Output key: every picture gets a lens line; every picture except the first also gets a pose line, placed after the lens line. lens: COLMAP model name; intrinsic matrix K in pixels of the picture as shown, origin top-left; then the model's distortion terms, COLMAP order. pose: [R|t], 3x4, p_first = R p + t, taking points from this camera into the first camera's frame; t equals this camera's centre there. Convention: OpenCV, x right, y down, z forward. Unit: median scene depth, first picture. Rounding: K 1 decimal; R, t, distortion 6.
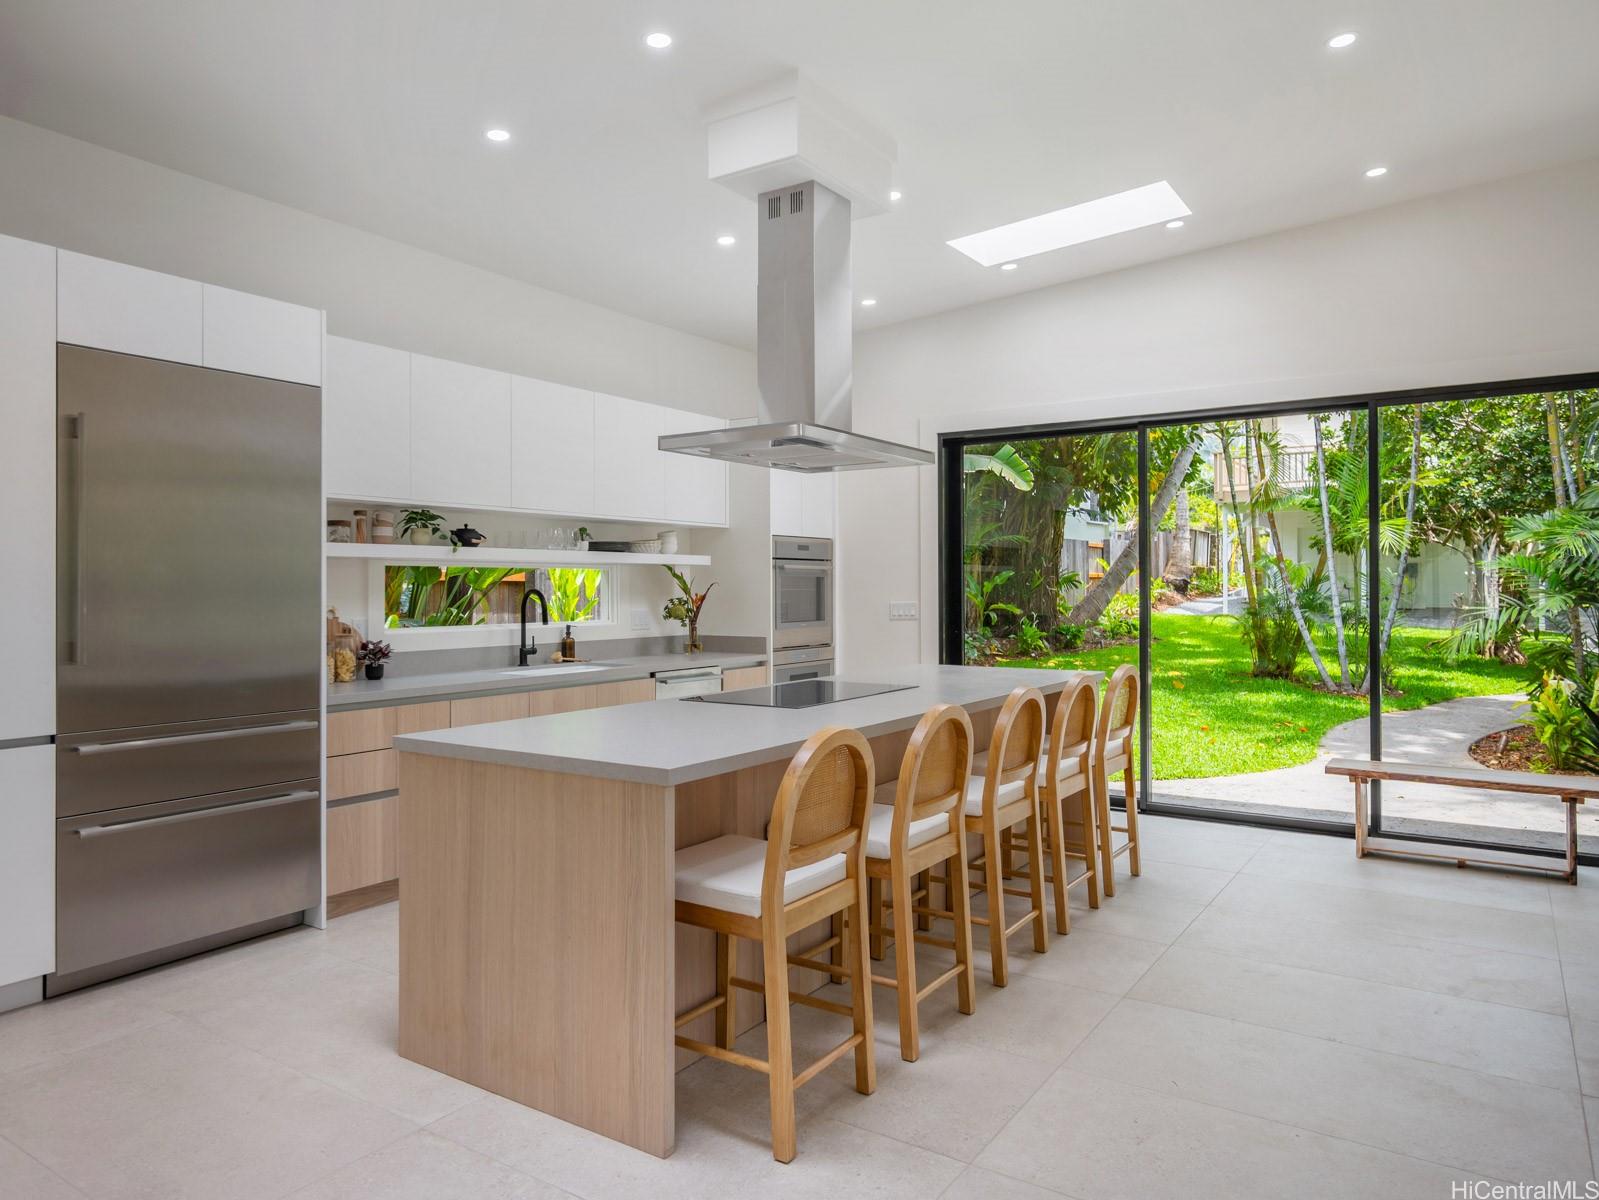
lens RADIAL K [[1030.6, 0, 793.7], [0, 1030.6, 587.5], [0, 0, 1]] dist [0.038897, 0.000862]
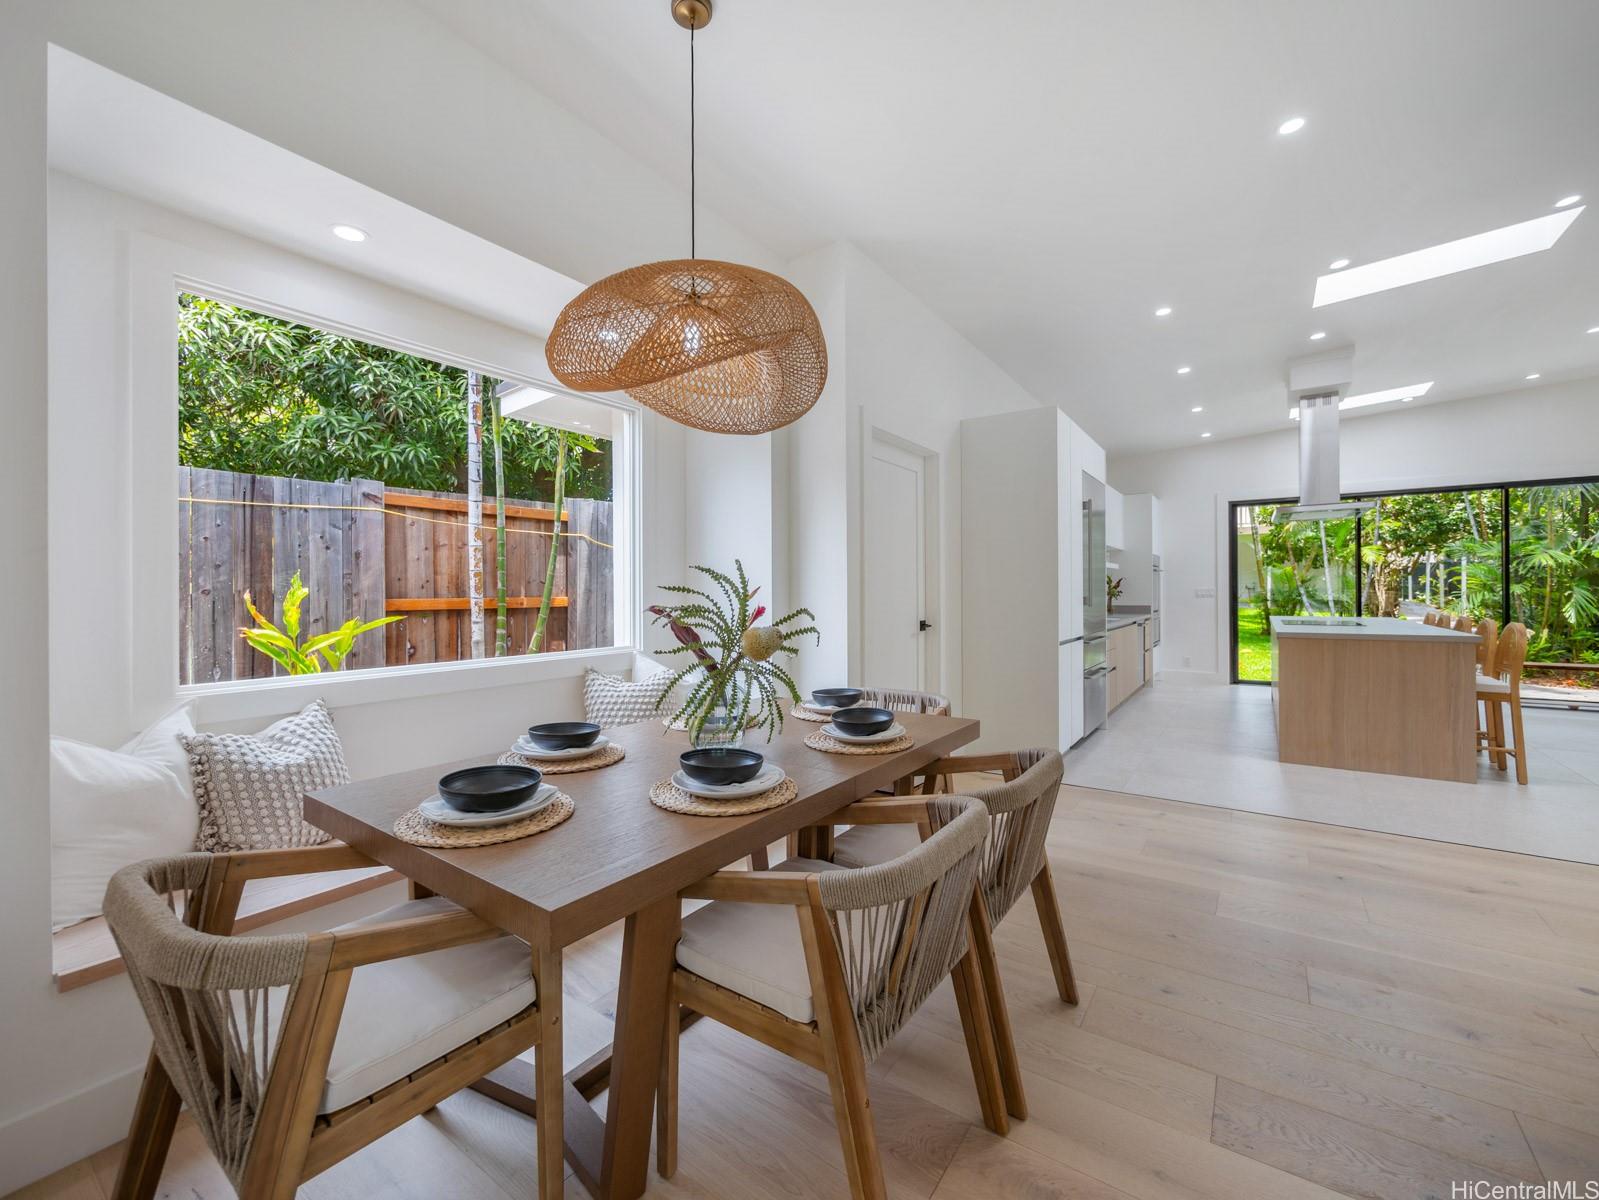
lens RADIAL K [[654.6, 0, 806.1], [0, 654.6, 596.0], [0, 0, 1]] dist [-0.004658, 0.000365]
pose [[0.999908, 0.000452, -0.013589, -0.363635], [-0.000339, 0.999965, 0.008350, 0.011366], [0.013593, -0.008345, 0.999873, -0.132544]]
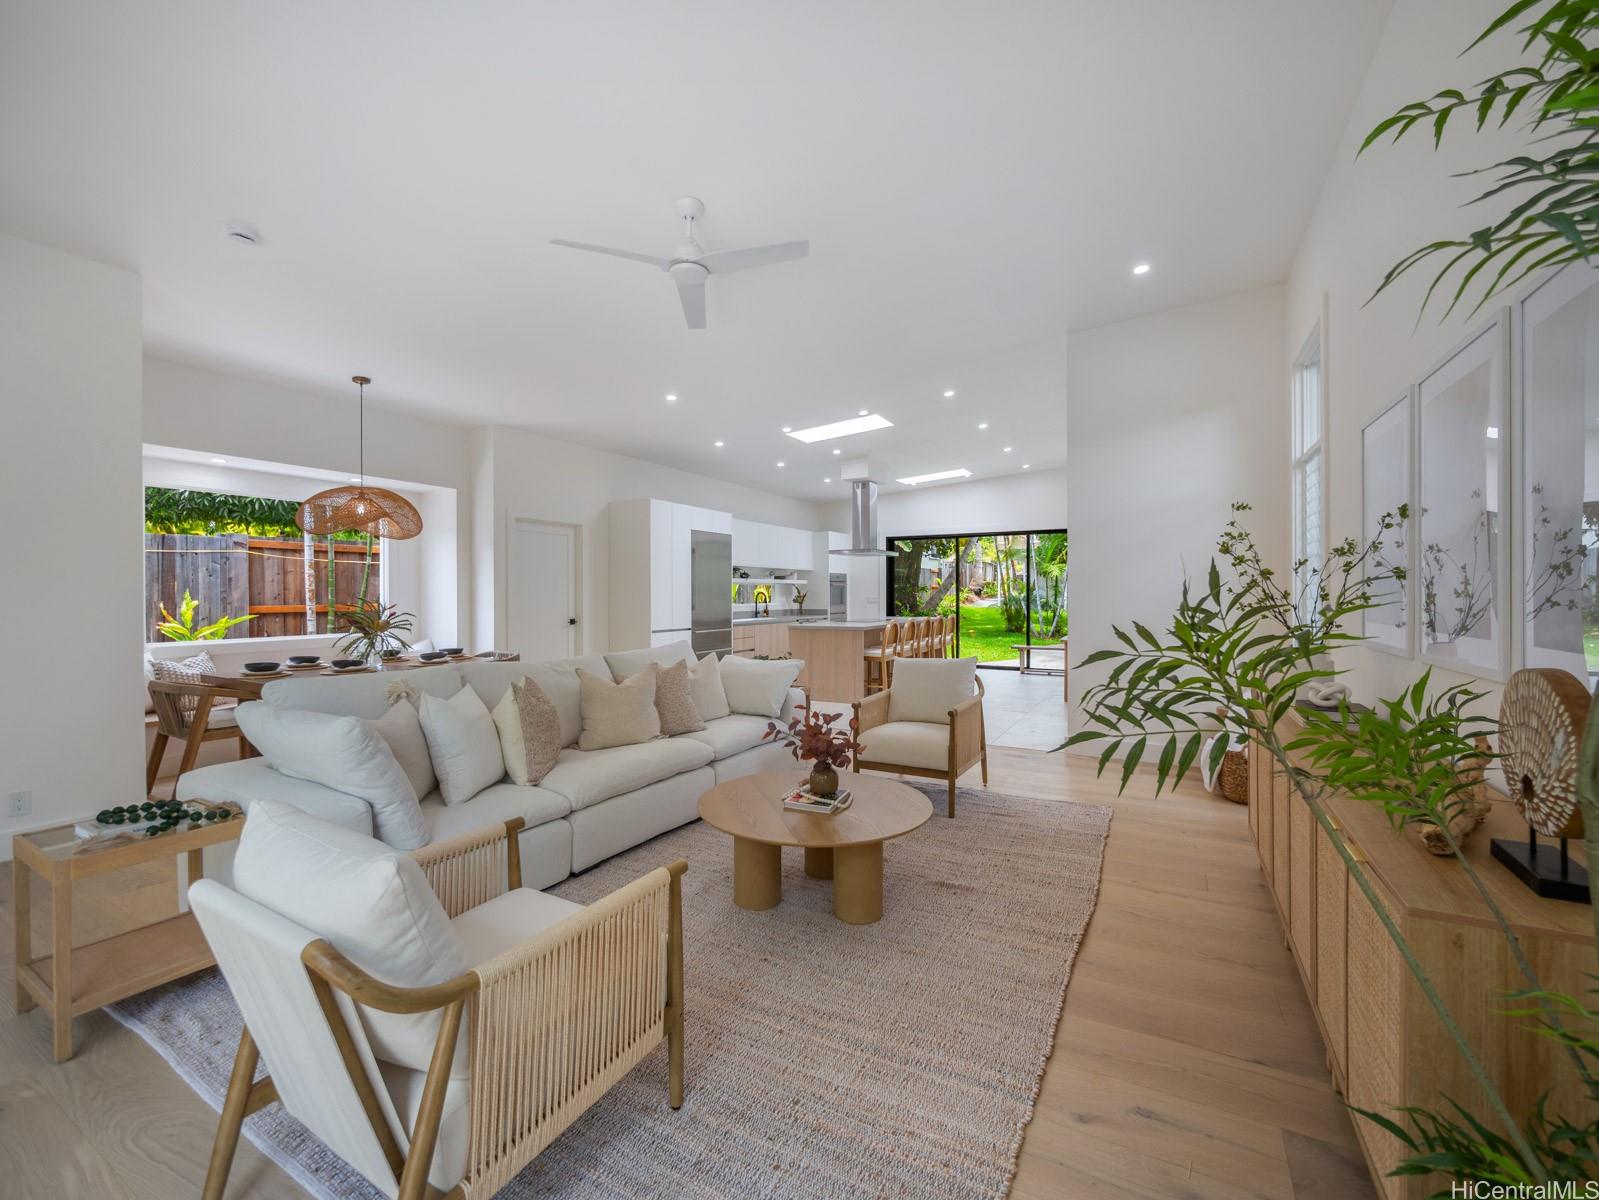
lens RADIAL K [[654.6, 0, 798.3], [0, 654.6, 600.9], [0, 0, 1]] dist [-0.004658, 0.000365]
pose [[0.996362, 0.002989, 0.085173, -0.141535], [-0.004093, 0.999910, 0.012798, 0.001363], [-0.085127, -0.013100, 0.996284, -0.424089]]
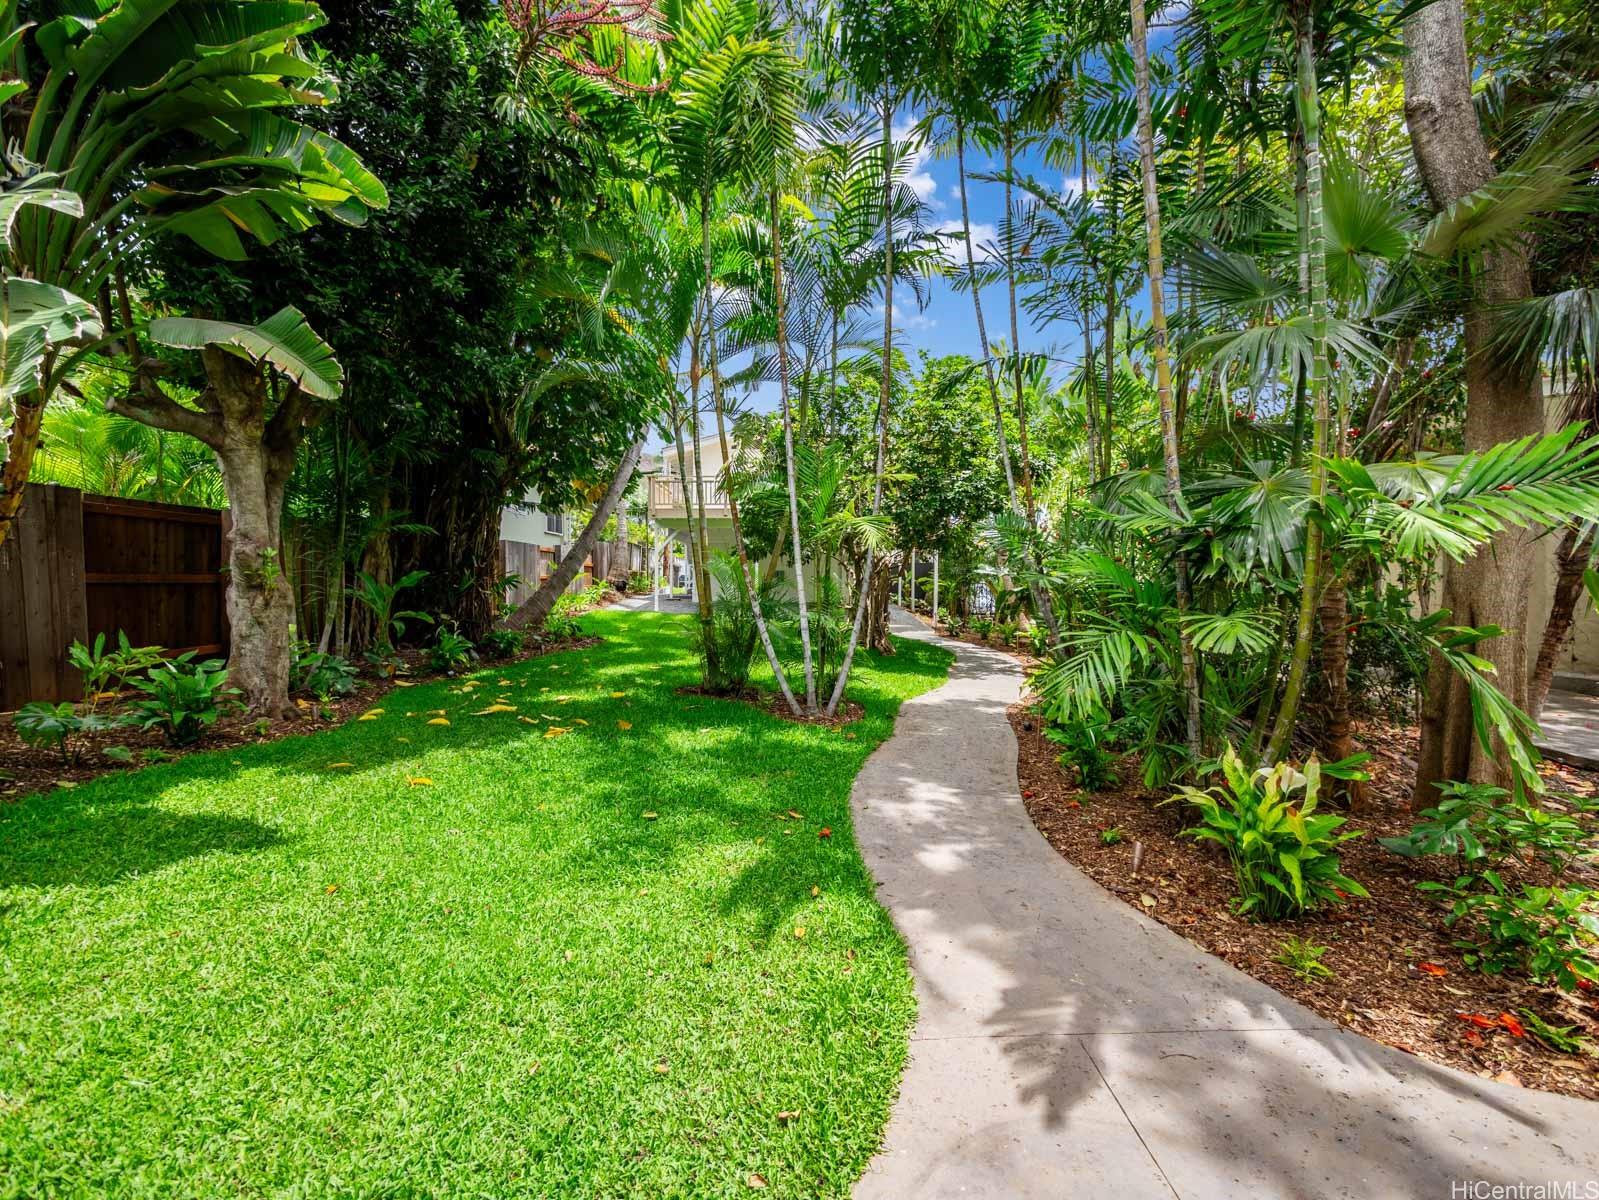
lens RADIAL K [[654.6, 0, 796.8], [0, 654.6, 600.0], [0, 0, 1]] dist [-0.004658, 0.000365]
pose [[0.811704, -0.005750, 0.584041, 0.207335], [-0.007772, 0.999757, 0.020646, -0.007132], [-0.584017, -0.021298, 0.811462, 0.573314]]
